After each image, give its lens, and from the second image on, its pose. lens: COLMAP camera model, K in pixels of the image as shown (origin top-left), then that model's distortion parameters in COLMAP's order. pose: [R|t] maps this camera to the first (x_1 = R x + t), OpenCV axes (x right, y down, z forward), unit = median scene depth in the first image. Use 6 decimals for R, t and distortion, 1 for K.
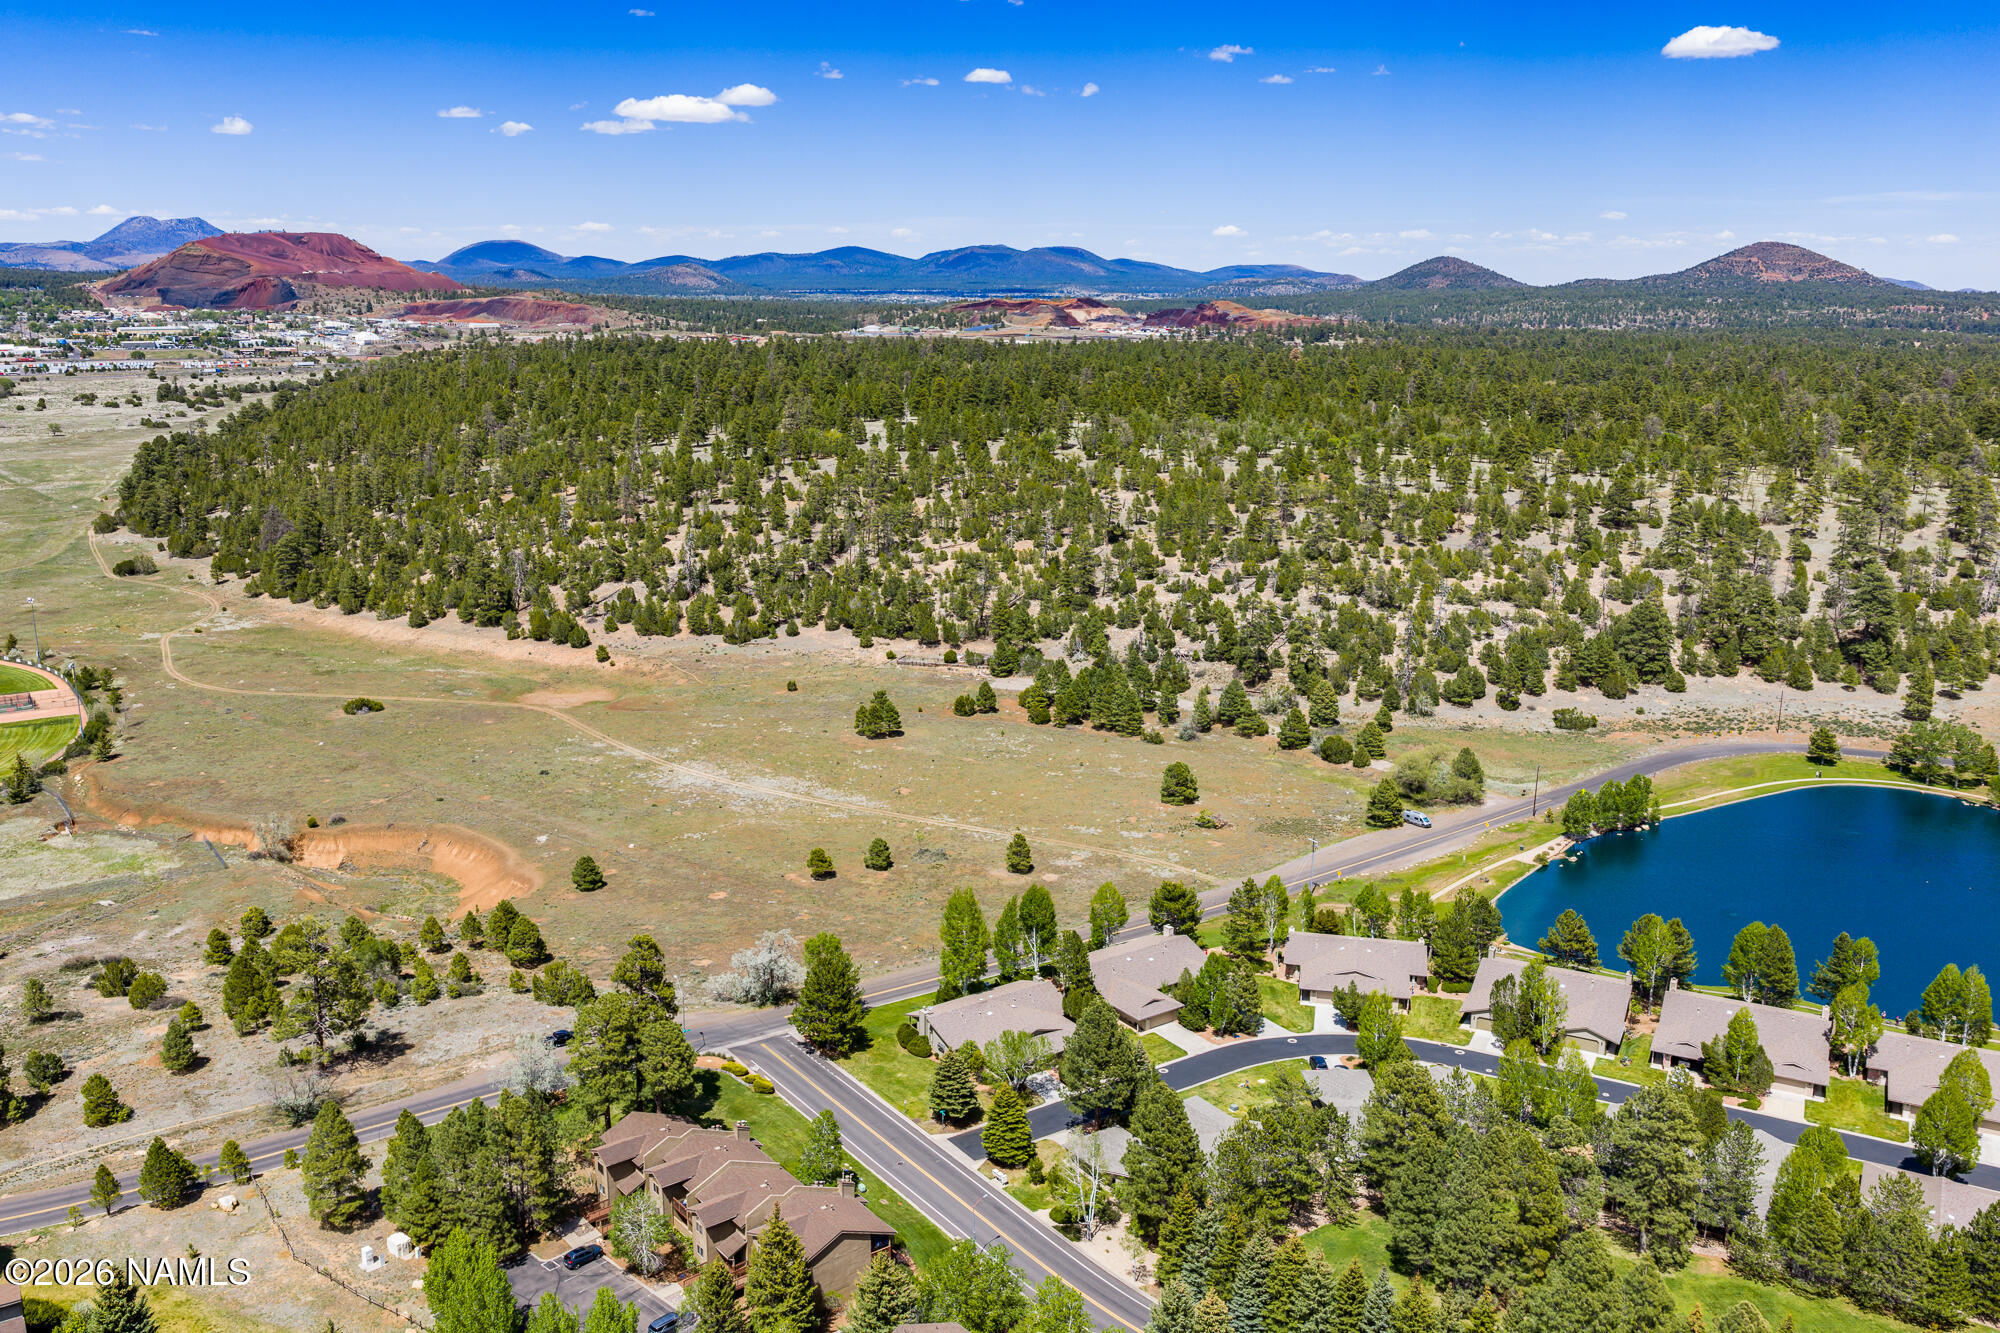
lens RADIAL K [[1649.4, 0, 997.2], [0, 1649.4, 664.9], [0, 0, 1]] dist [0.019780, -0.026536]
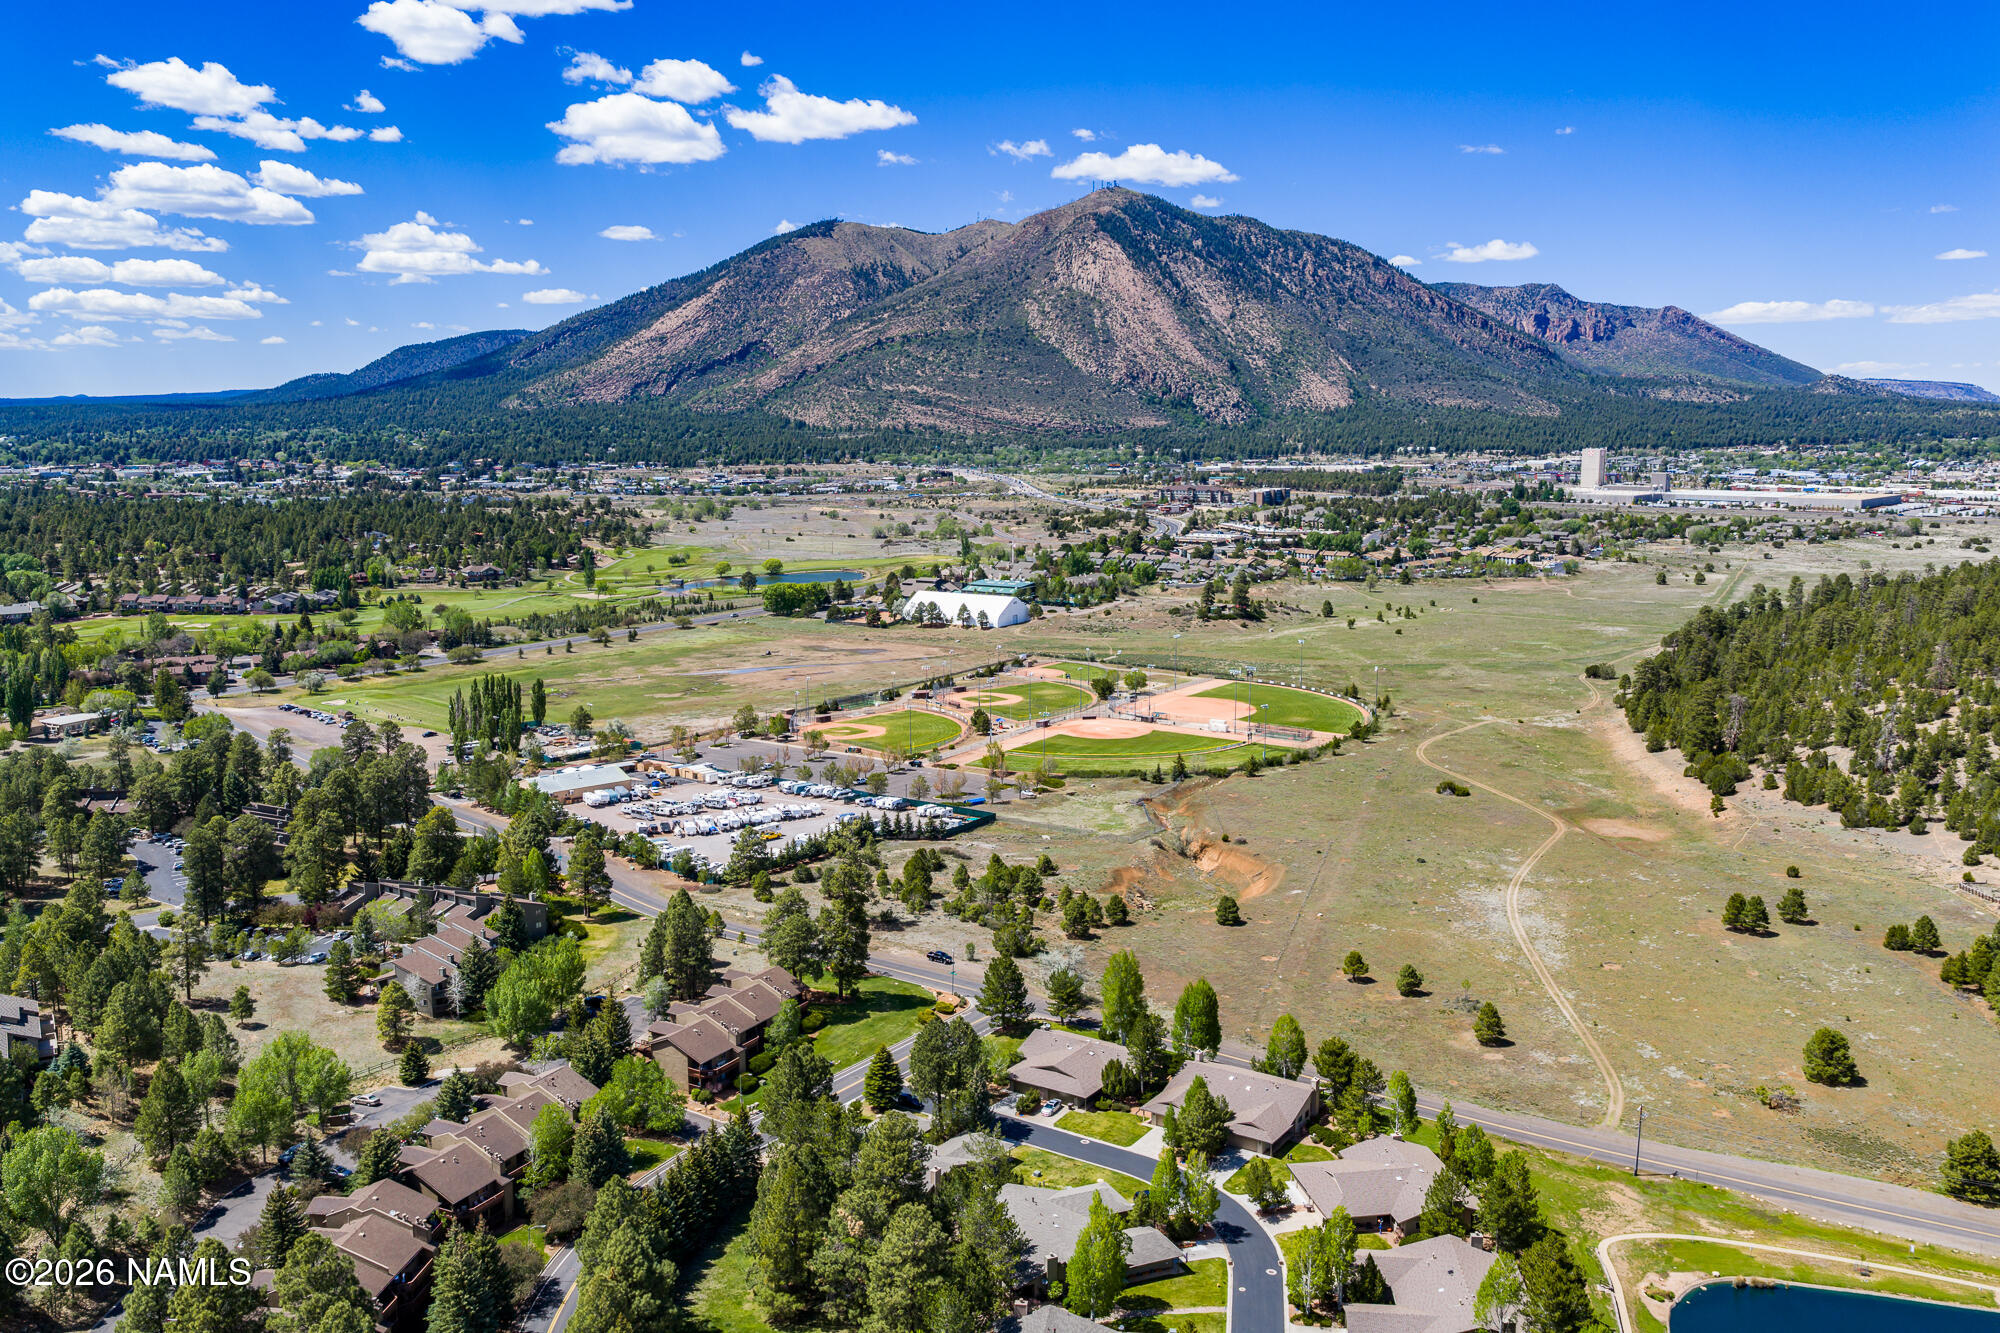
lens RADIAL K [[1645.4, 0, 997.5], [0, 1645.4, 684.9], [0, 0, 1]] dist [0.023669, -0.038582]
pose [[0.365083, 0.147679, -0.919187, 0.491749], [-0.214955, 0.974031, 0.071115, -0.053230], [0.905819, 0.171621, 0.387347, 0.226913]]
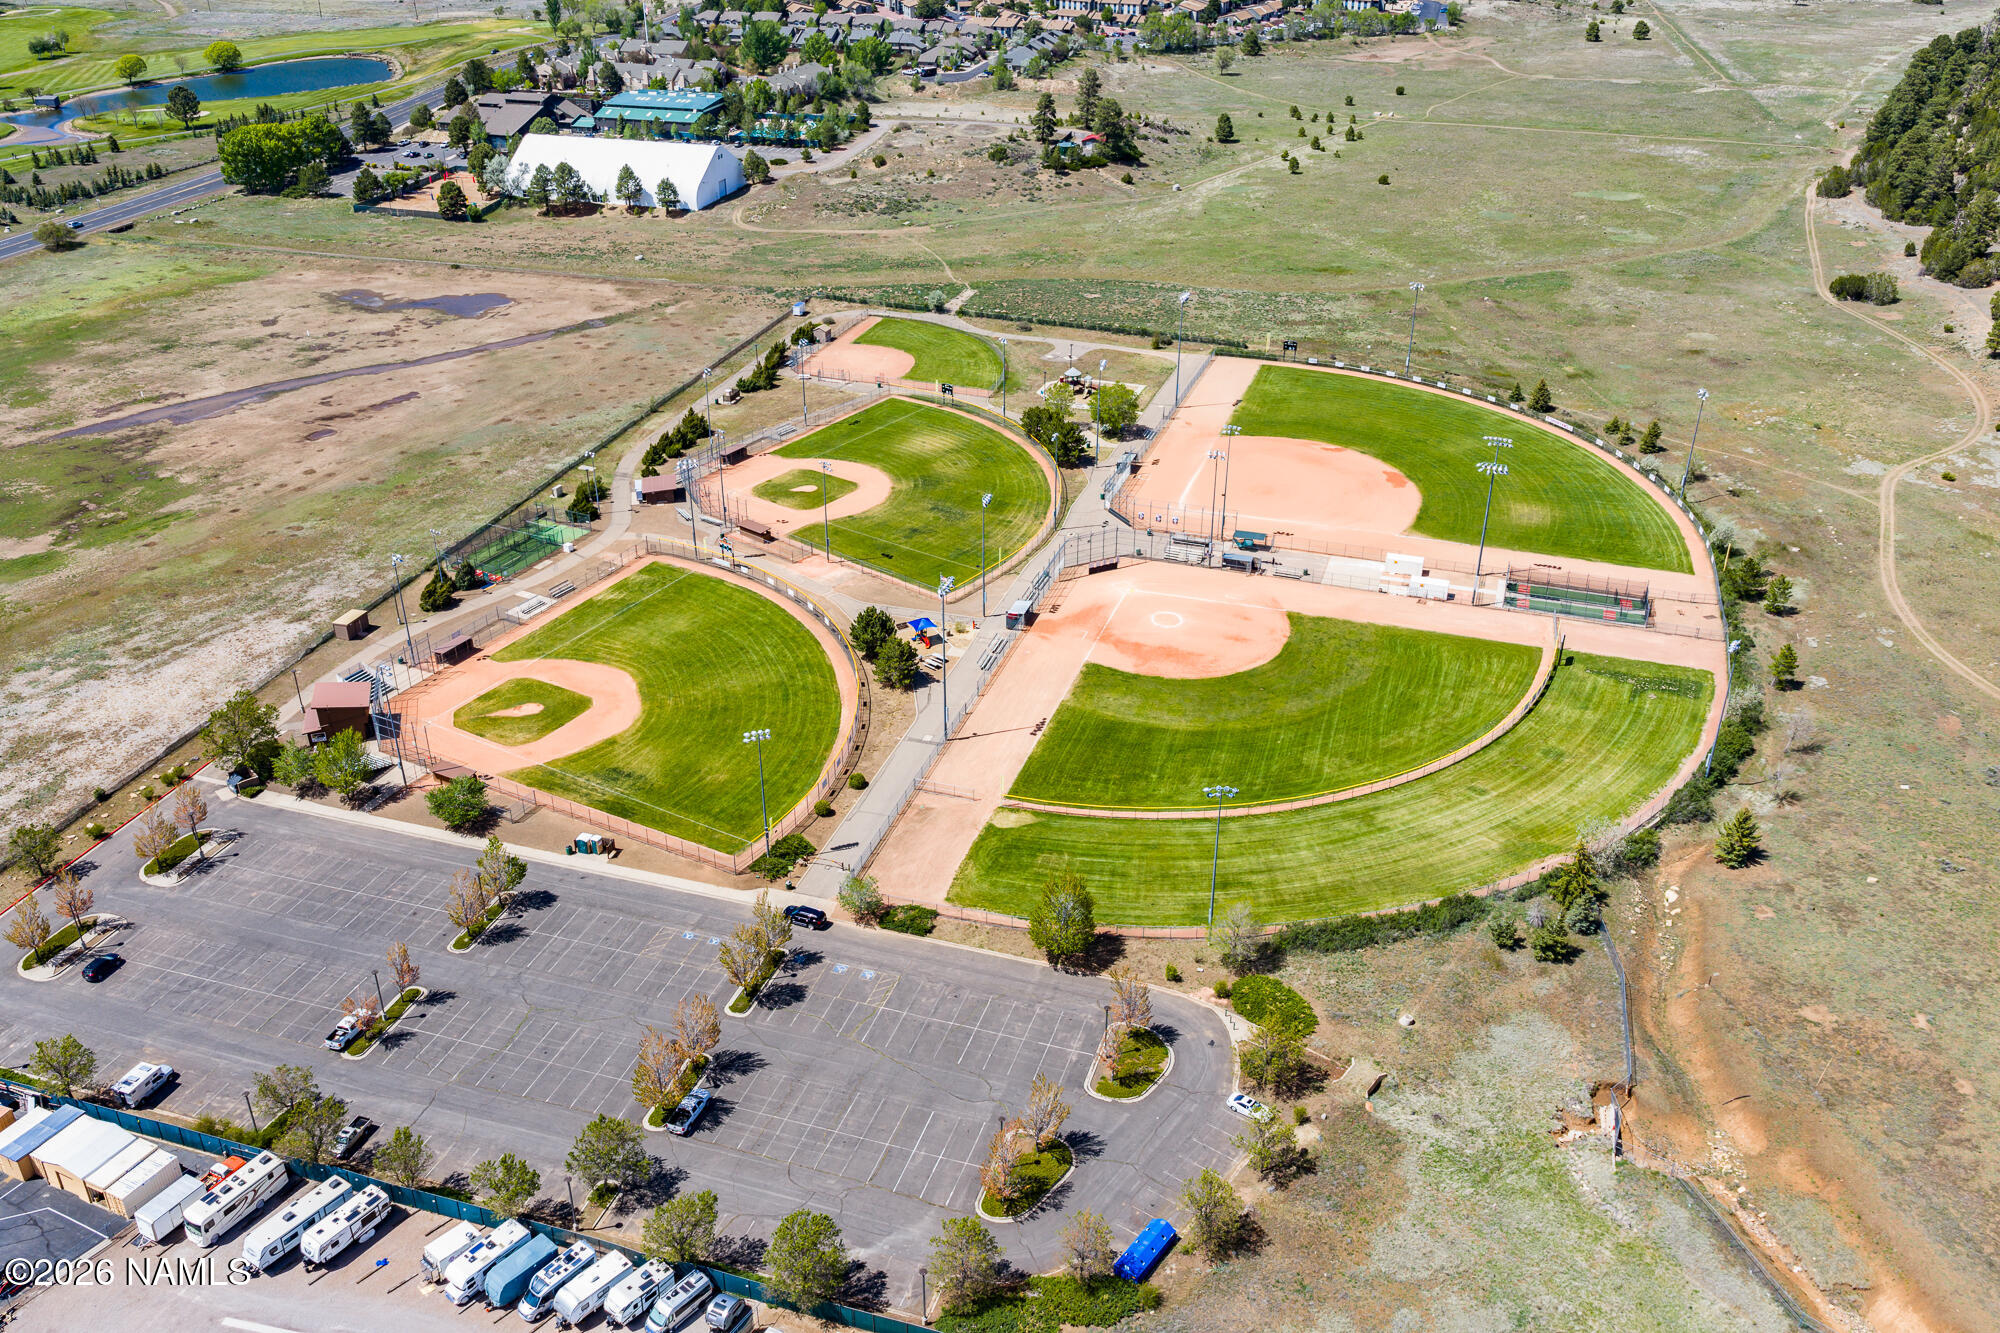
lens RADIAL K [[1645.4, 0, 997.5], [0, 1645.4, 684.9], [0, 0, 1]] dist [0.023669, -0.038582]
pose [[0.602617, 0.386667, -0.698098, -0.279792], [-0.184515, 0.918583, 0.349512, -0.101936], [0.776406, -0.081812, 0.624900, 0.420636]]
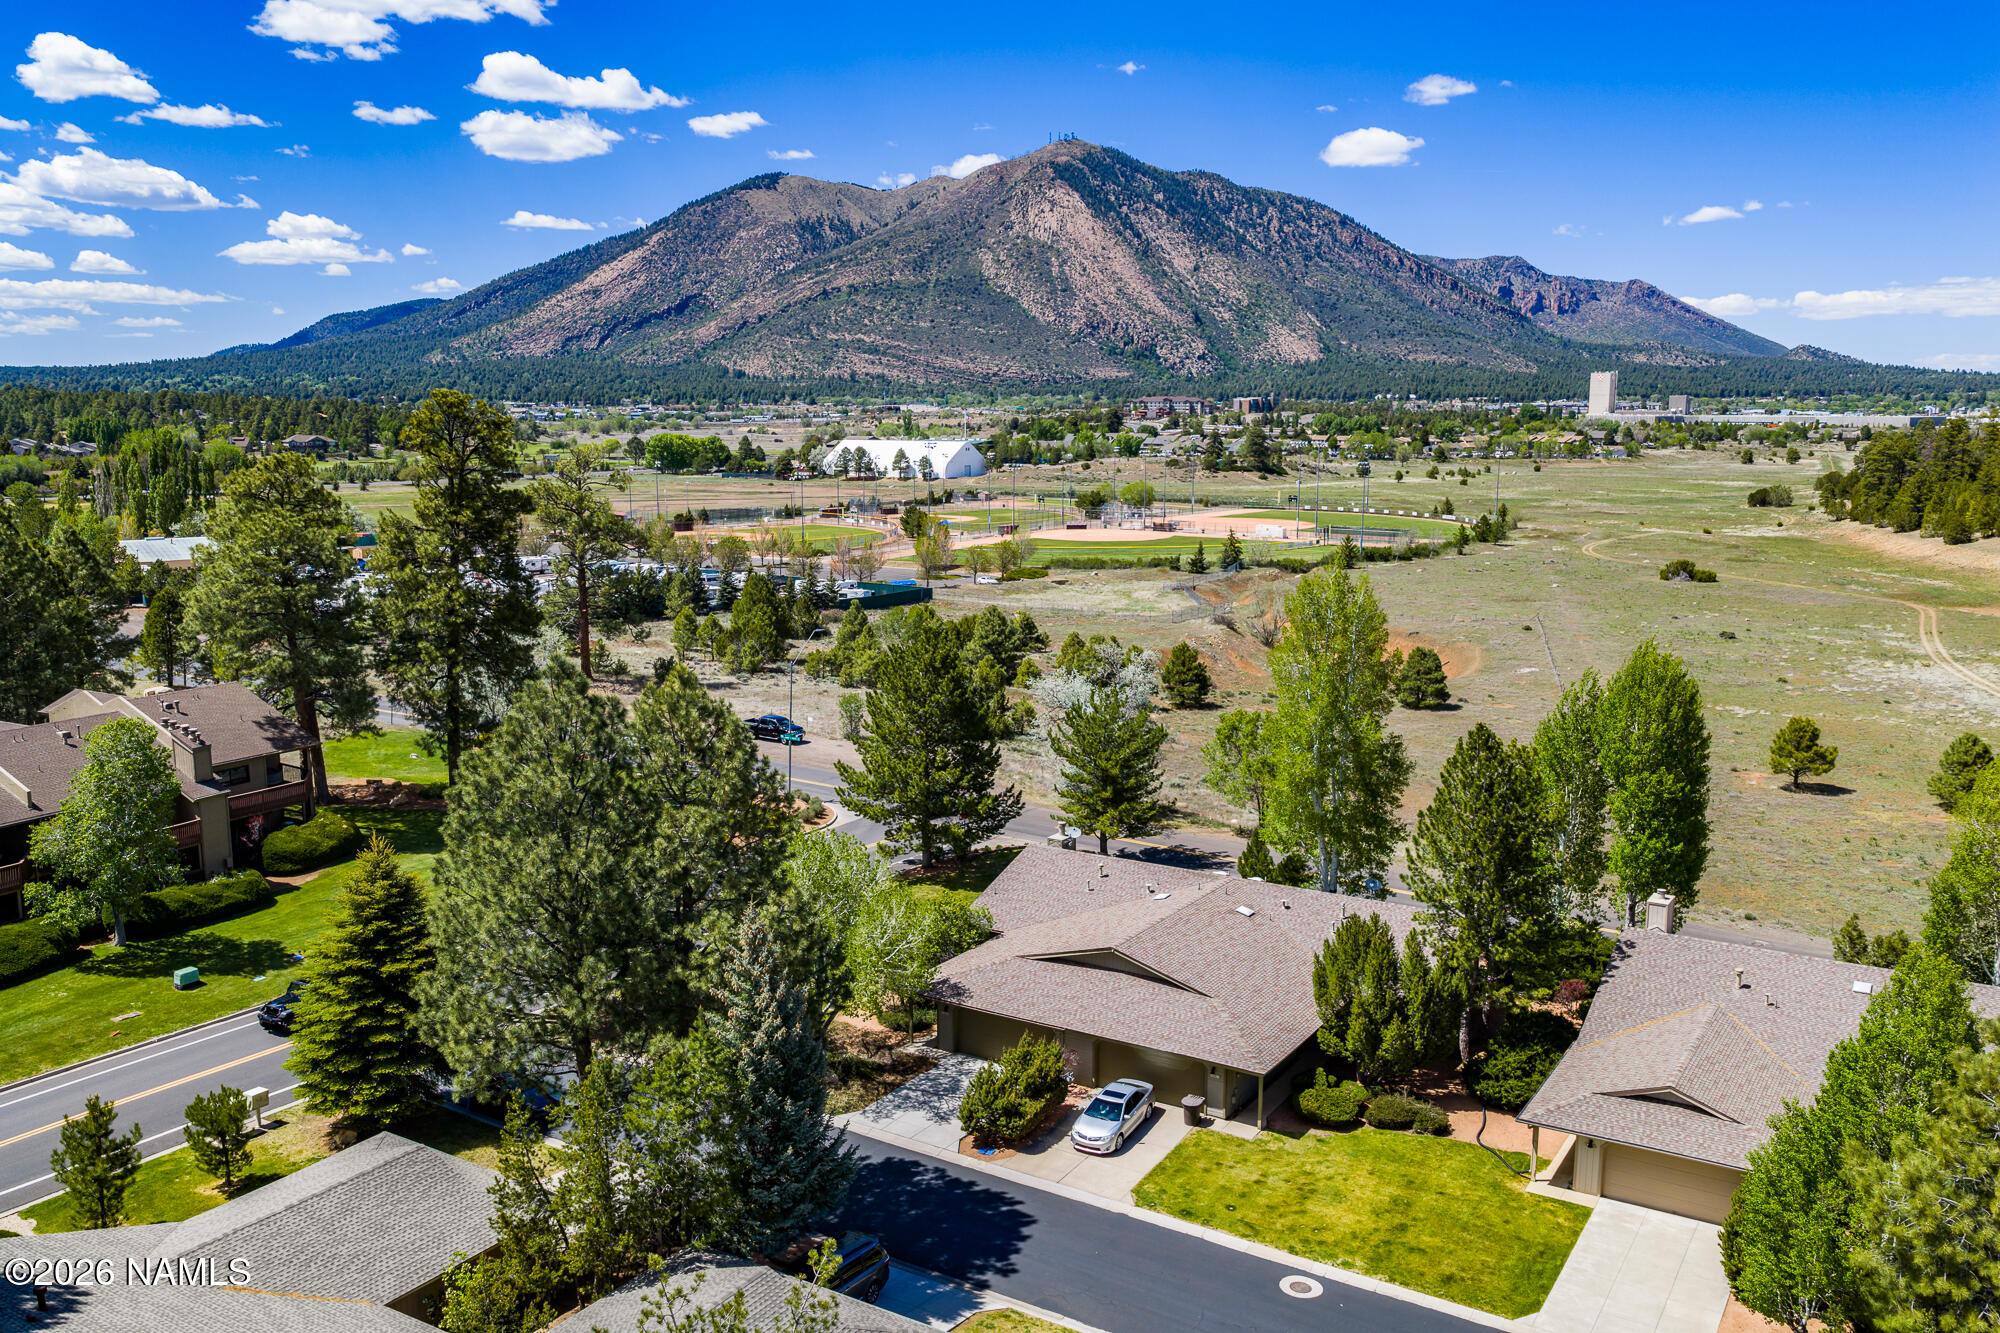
lens RADIAL K [[1645.4, 0, 997.5], [0, 1645.4, 684.9], [0, 0, 1]] dist [0.023669, -0.038582]
pose [[0.390895, 0.152253, -0.907756, 0.129700], [-0.216934, 0.973681, 0.069895, 0.076735], [0.894506, 0.169601, 0.413636, 0.409489]]
